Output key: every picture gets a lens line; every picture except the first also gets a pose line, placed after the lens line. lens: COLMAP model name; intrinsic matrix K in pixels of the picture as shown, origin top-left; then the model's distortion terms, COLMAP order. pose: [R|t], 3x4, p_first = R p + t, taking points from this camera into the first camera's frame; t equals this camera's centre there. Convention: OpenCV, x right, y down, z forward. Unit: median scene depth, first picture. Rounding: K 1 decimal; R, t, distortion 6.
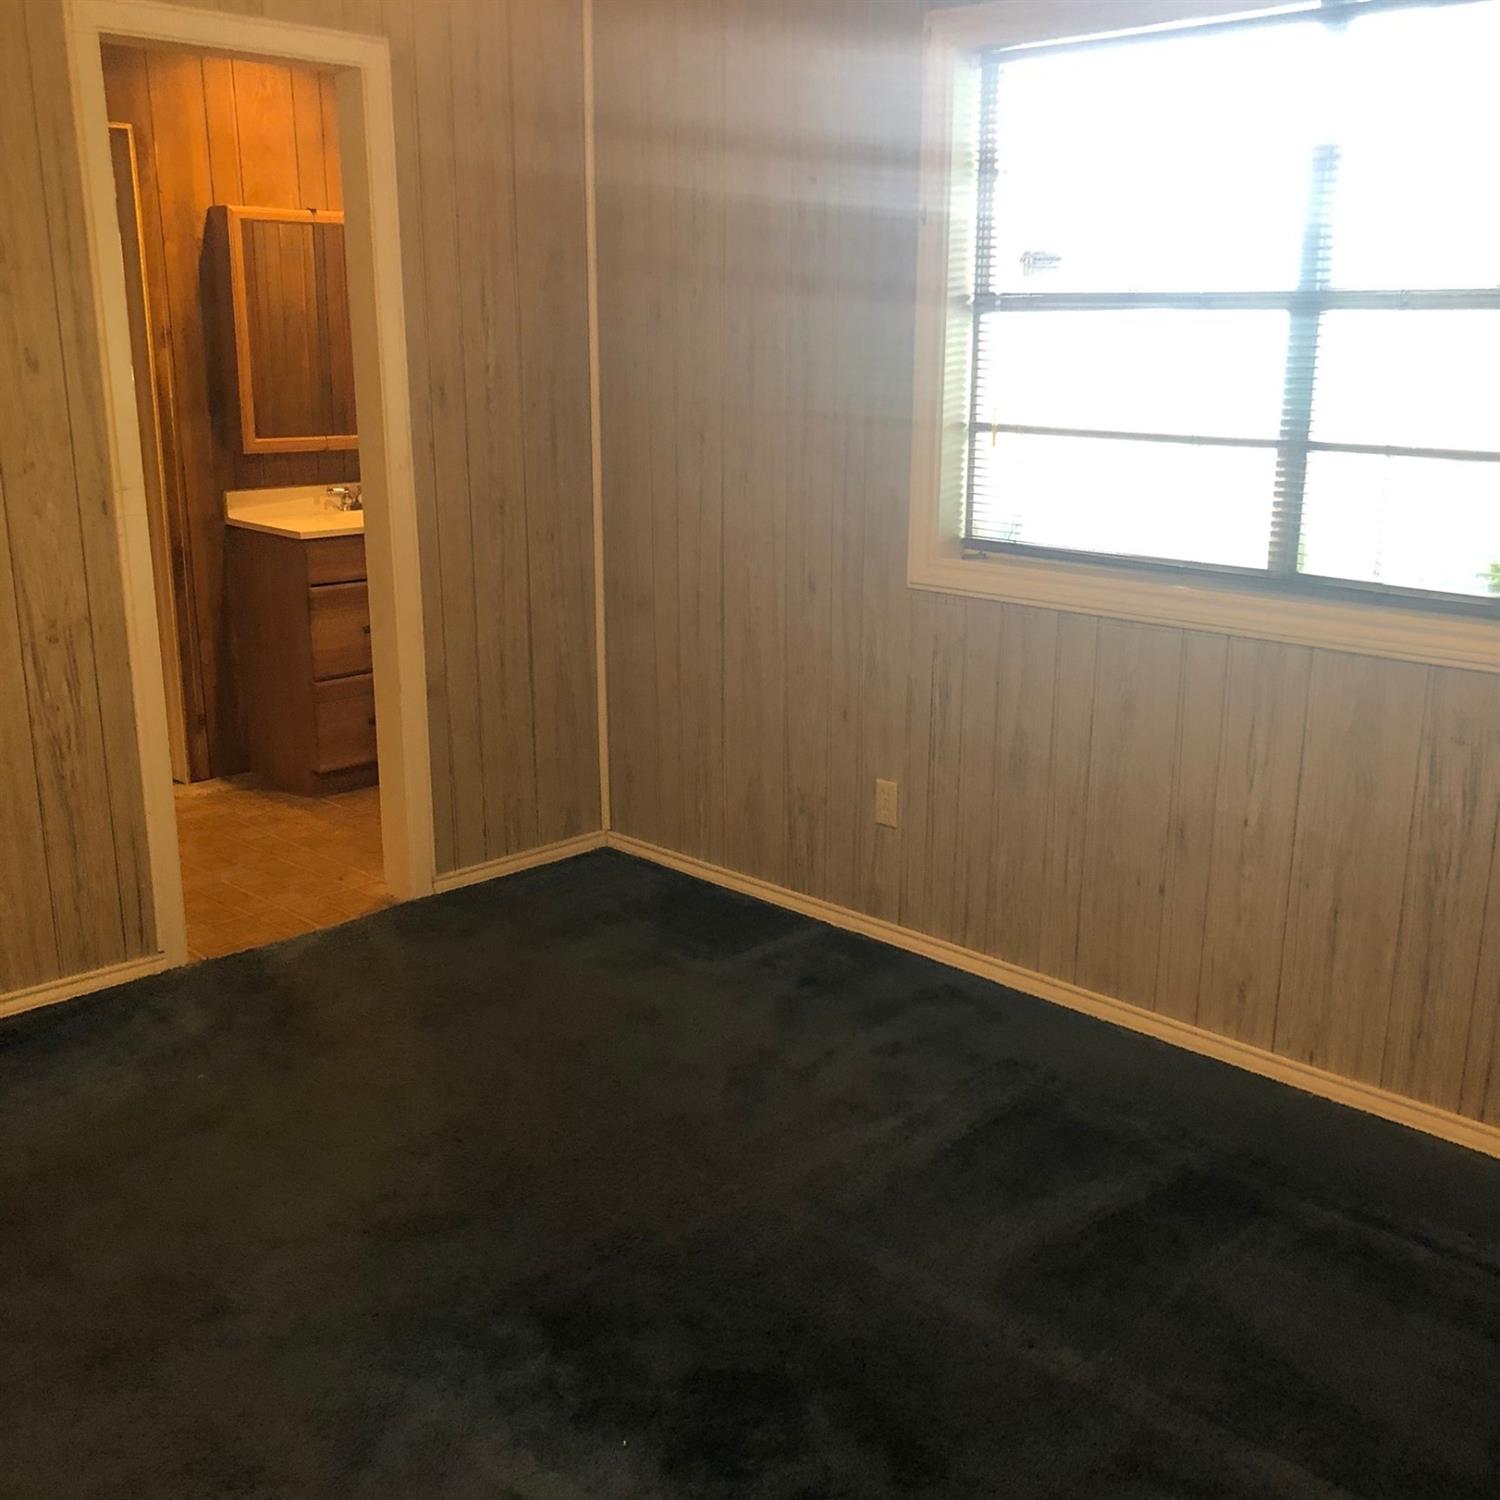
lens RADIAL K [[1653.5, 0, 708.1], [0, 1653.5, 754.7], [0, 0, 1]] dist [0.032159, -0.024998]
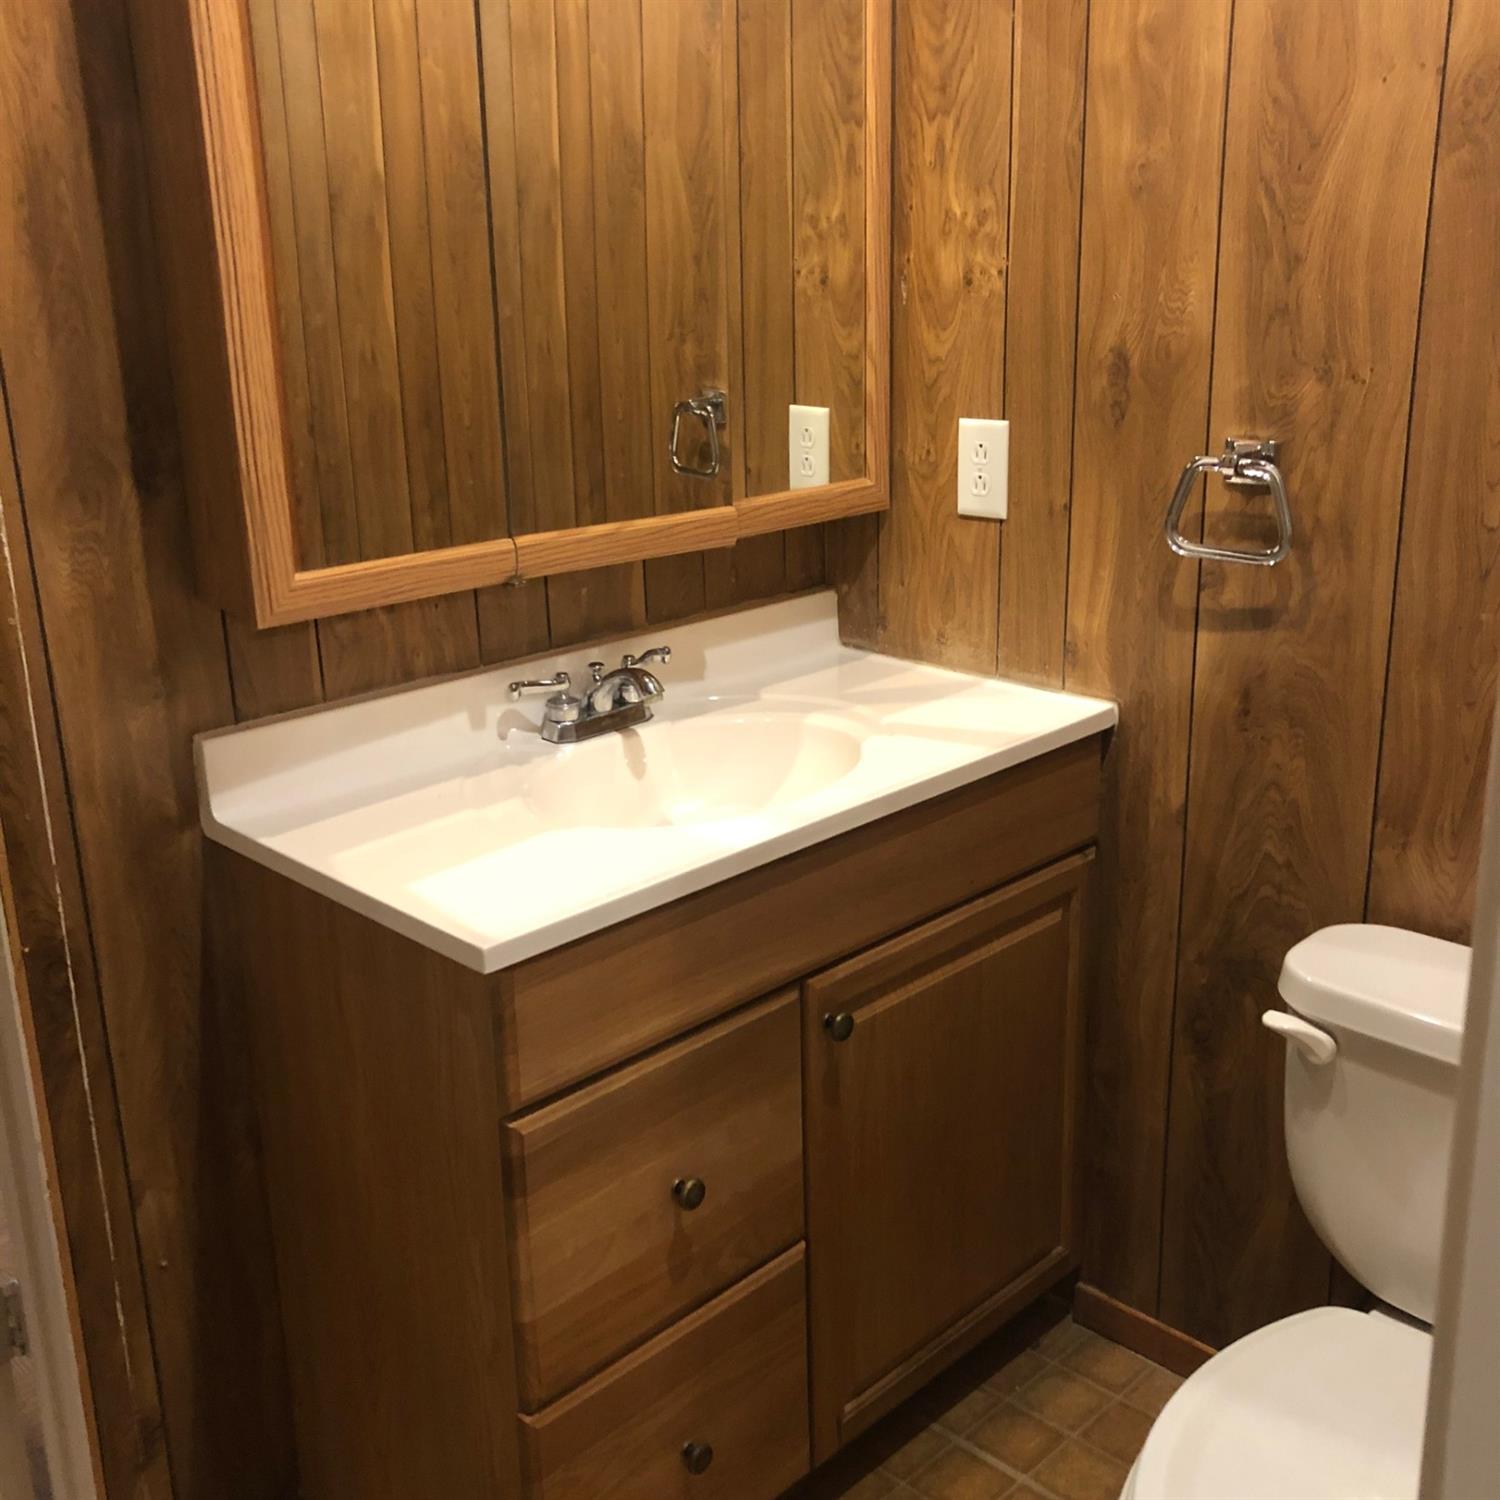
lens RADIAL K [[1653.5, 0, 708.1], [0, 1653.5, 754.7], [0, 0, 1]] dist [0.032159, -0.024998]
pose [[0.999719, -0.023516, -0.002823, -0.197104], [0.023623, 0.998593, 0.047474, -0.167776], [0.001703, -0.047527, 0.998868, 0.696446]]
